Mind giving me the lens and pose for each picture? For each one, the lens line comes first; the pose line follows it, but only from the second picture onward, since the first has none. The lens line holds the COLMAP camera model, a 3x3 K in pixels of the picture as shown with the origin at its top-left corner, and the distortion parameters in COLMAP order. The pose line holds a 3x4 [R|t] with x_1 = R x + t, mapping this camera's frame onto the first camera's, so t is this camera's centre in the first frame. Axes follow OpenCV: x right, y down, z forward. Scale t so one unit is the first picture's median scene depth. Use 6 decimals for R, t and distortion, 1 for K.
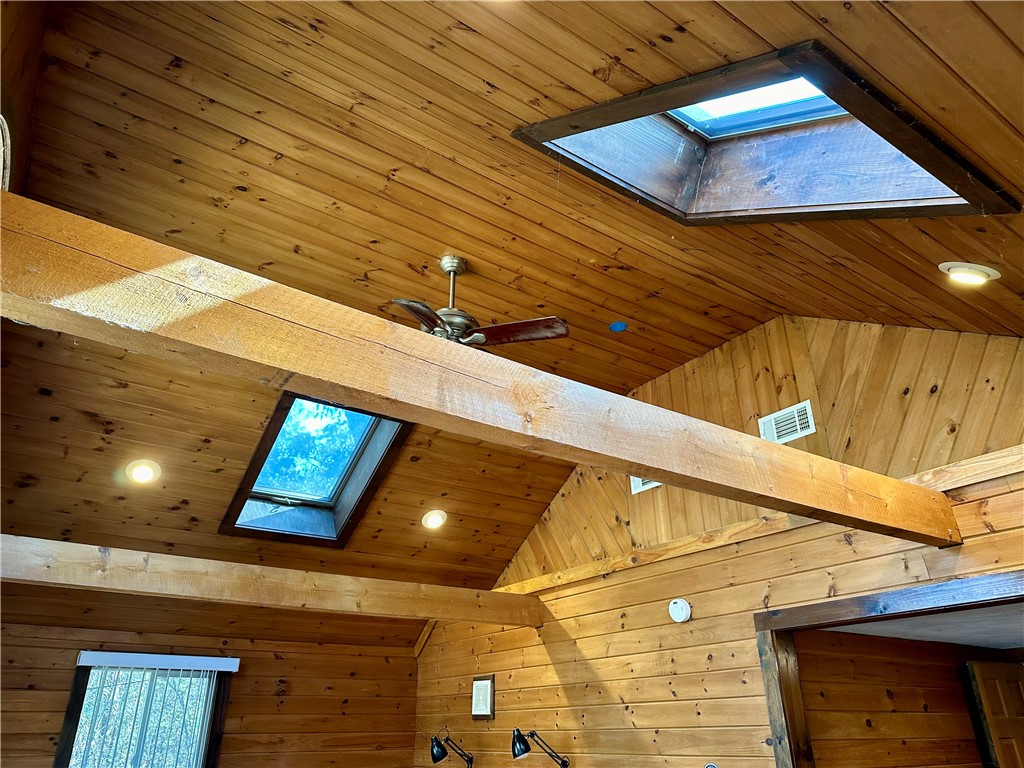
lens RADIAL K [[713.8, 0, 511.3], [0, 713.8, 379.8], [0, 0, 1]] dist [0.080377, -0.099358]
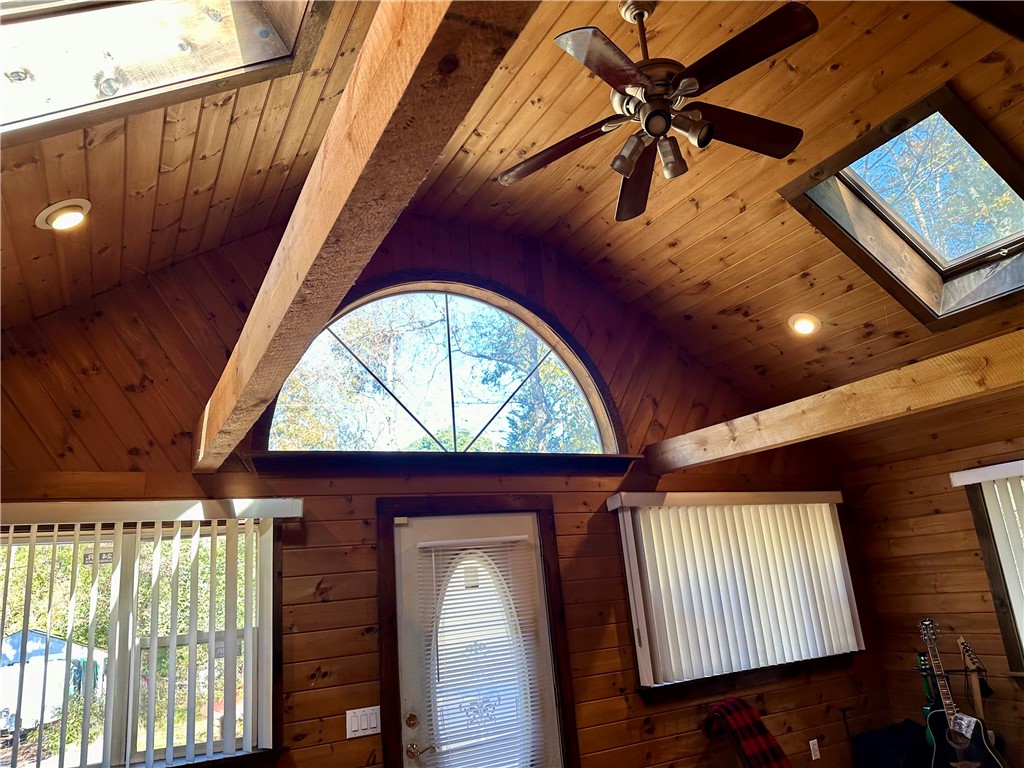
lens RADIAL K [[713.8, 0, 514.6], [0, 713.8, 384.7], [0, 0, 1]] dist [0.080377, -0.099358]
pose [[-0.111005, -0.252108, -0.961311, 0.462700], [0.511569, 0.814801, -0.272757, 0.248666], [0.852041, -0.522055, 0.038524, 0.532726]]
